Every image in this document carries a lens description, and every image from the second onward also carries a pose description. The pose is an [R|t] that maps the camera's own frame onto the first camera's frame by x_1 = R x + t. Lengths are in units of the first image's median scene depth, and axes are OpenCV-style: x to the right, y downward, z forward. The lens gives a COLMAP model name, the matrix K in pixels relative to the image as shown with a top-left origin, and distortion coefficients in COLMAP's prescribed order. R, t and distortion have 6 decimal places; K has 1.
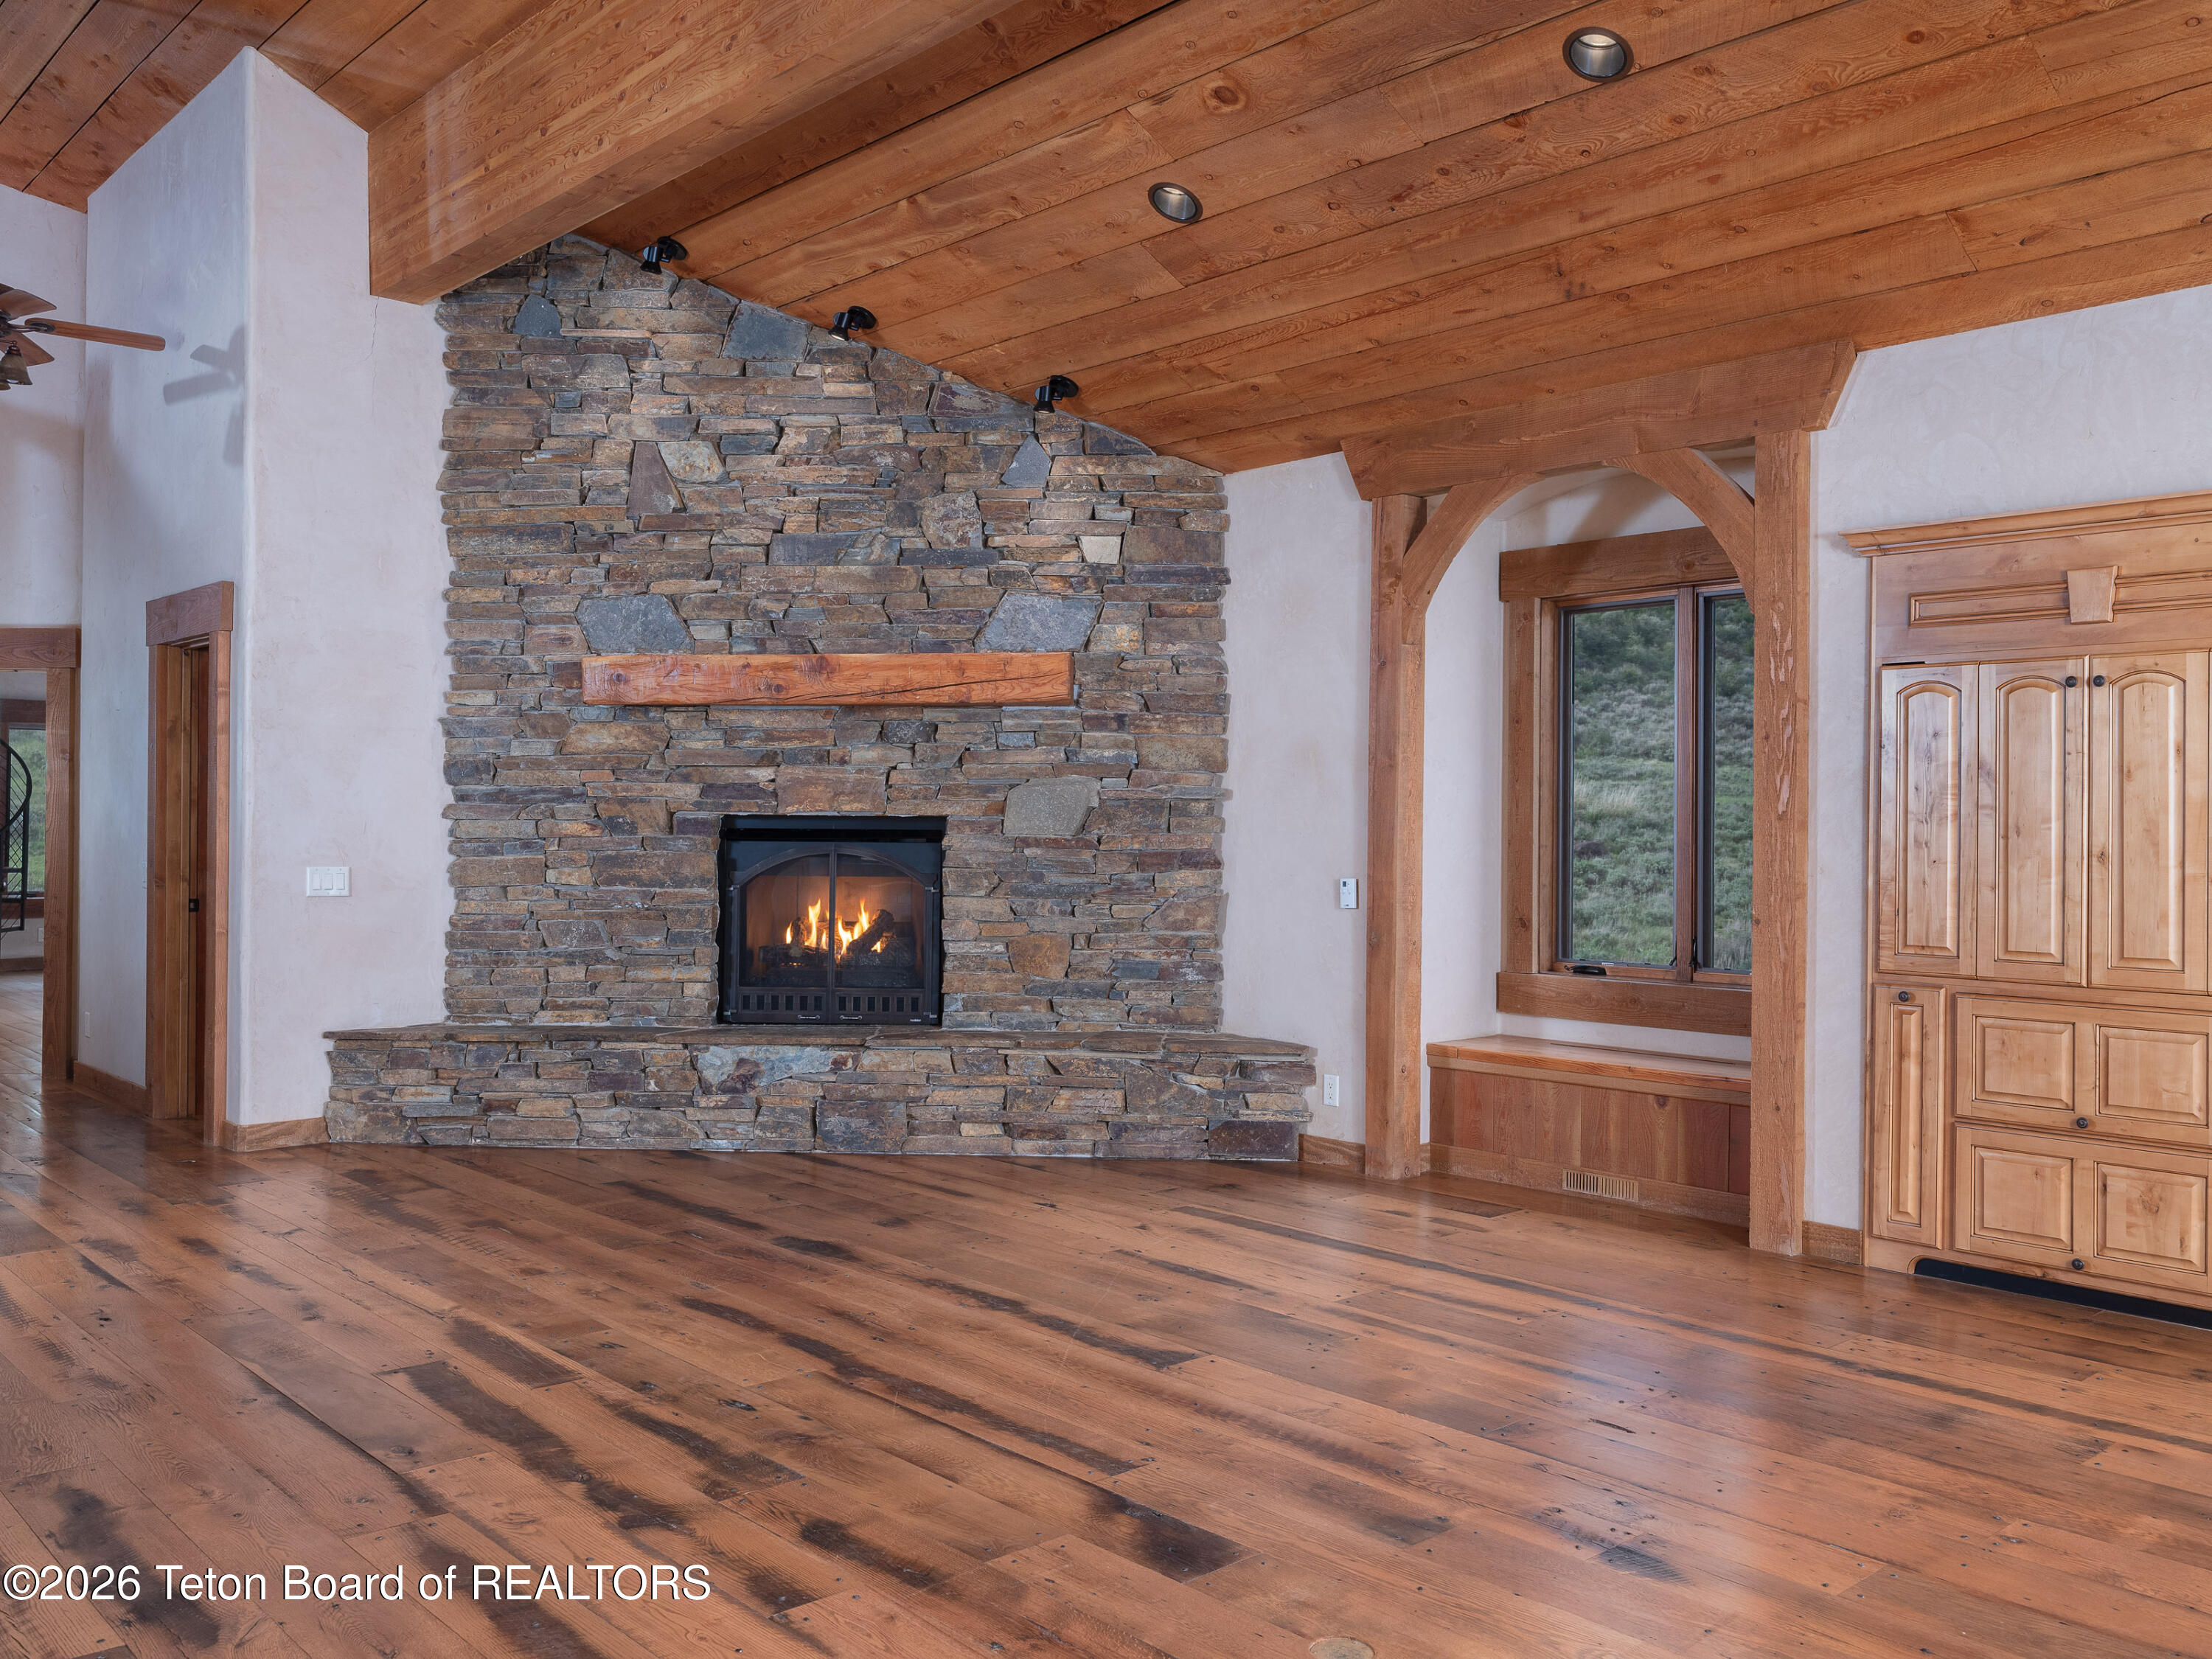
lens RADIAL K [[1812.3, 0, 1106.0], [0, 1812.3, 829.5], [0, 0, 1]] dist [0.002616, 0.001698]
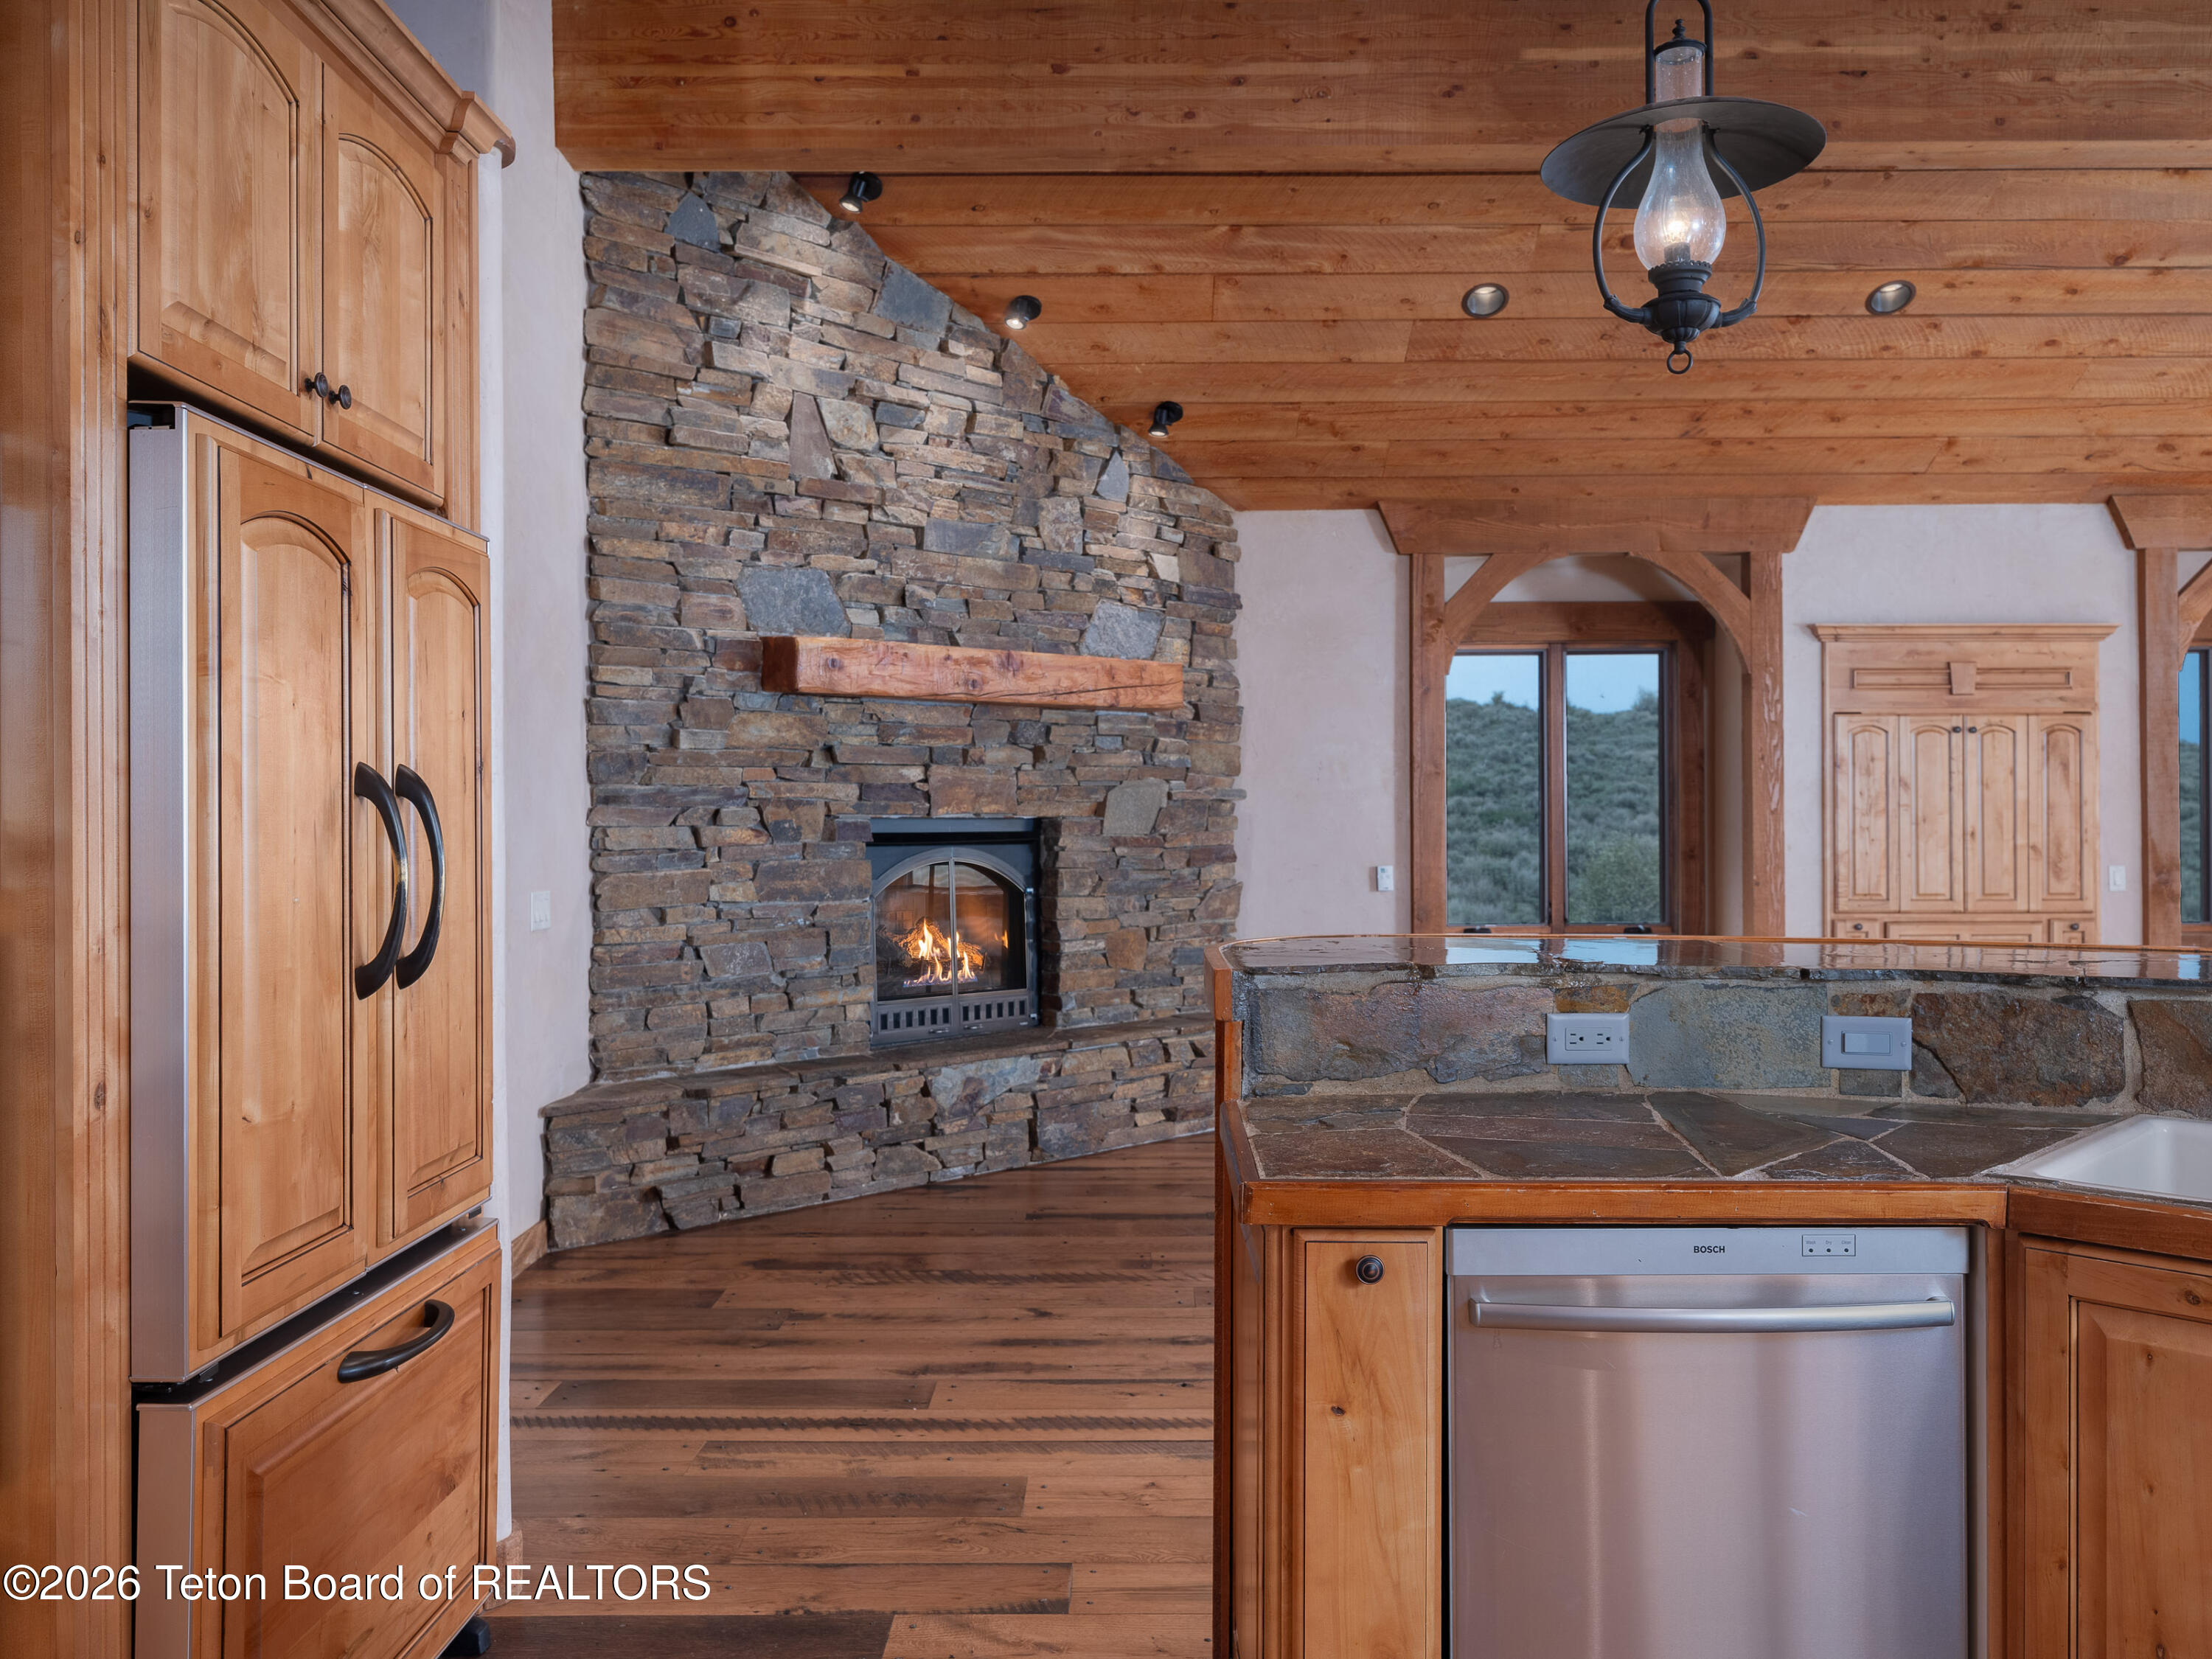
lens RADIAL K [[1746.7, 0, 1106.0], [0, 1746.7, 829.5], [0, 0, 1]] dist [0.011143, 0.001529]
pose [[0.681928, -0.013994, 0.731285, -0.781324], [0.011838, 0.999897, 0.008095, -0.008116], [-0.731323, 0.003137, 0.682024, 0.318556]]
